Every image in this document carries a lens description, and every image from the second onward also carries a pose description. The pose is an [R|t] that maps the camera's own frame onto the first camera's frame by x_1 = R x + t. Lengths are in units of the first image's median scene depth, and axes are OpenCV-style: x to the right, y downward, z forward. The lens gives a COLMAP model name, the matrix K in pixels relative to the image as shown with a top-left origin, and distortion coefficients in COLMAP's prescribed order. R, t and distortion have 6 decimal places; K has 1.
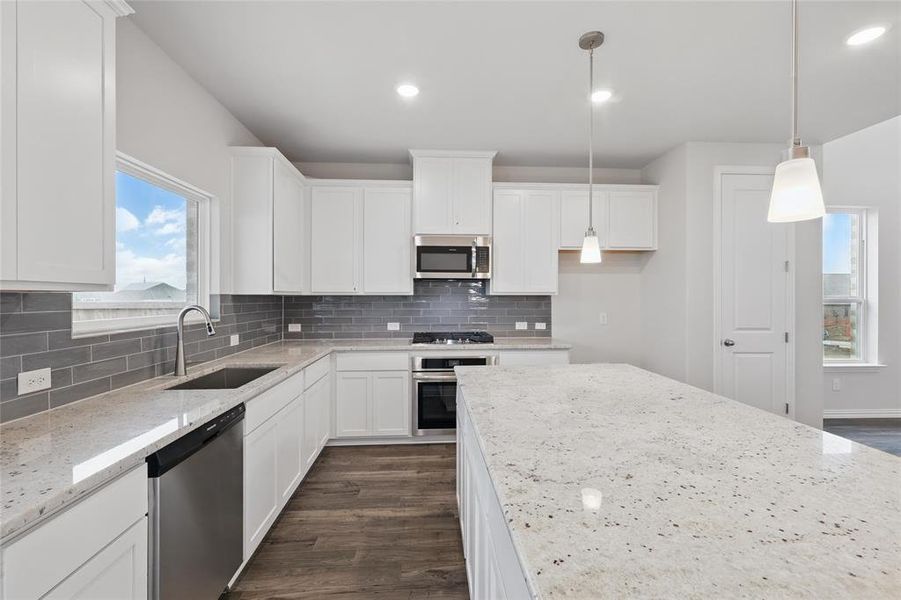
lens RADIAL K [[395.7, 0, 451.3], [0, 395.7, 296.7], [0, 0, 1]] dist [0.004418, -0.000283]
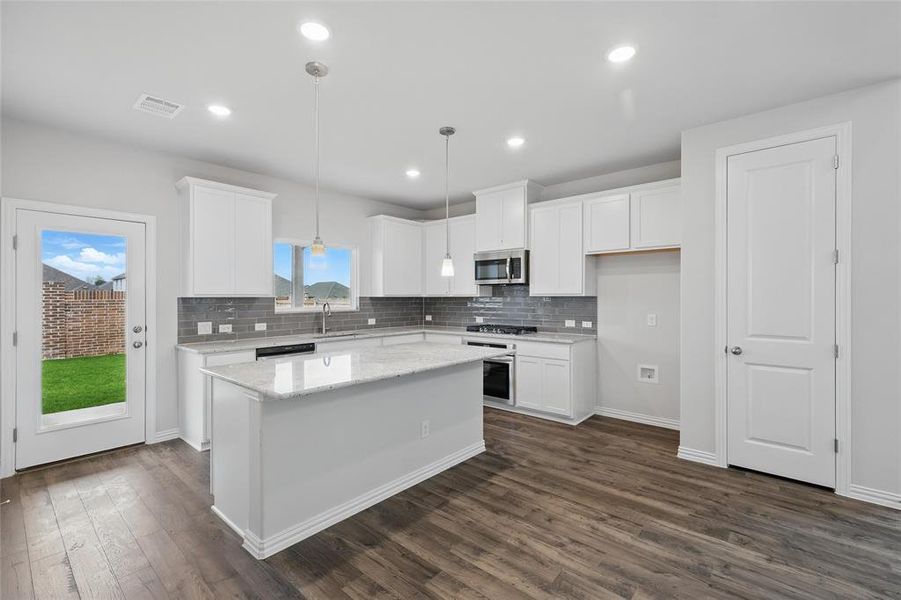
lens RADIAL K [[400.0, 0, 450.7], [0, 400.0, 298.7], [0, 0, 1]] dist [0.003214, 0.000020]
pose [[0.712034, -0.000379, -0.702145, 0.830510], [0.002940, 0.999993, 0.002442, -0.000681], [0.702139, -0.003803, 0.712030, -0.054433]]
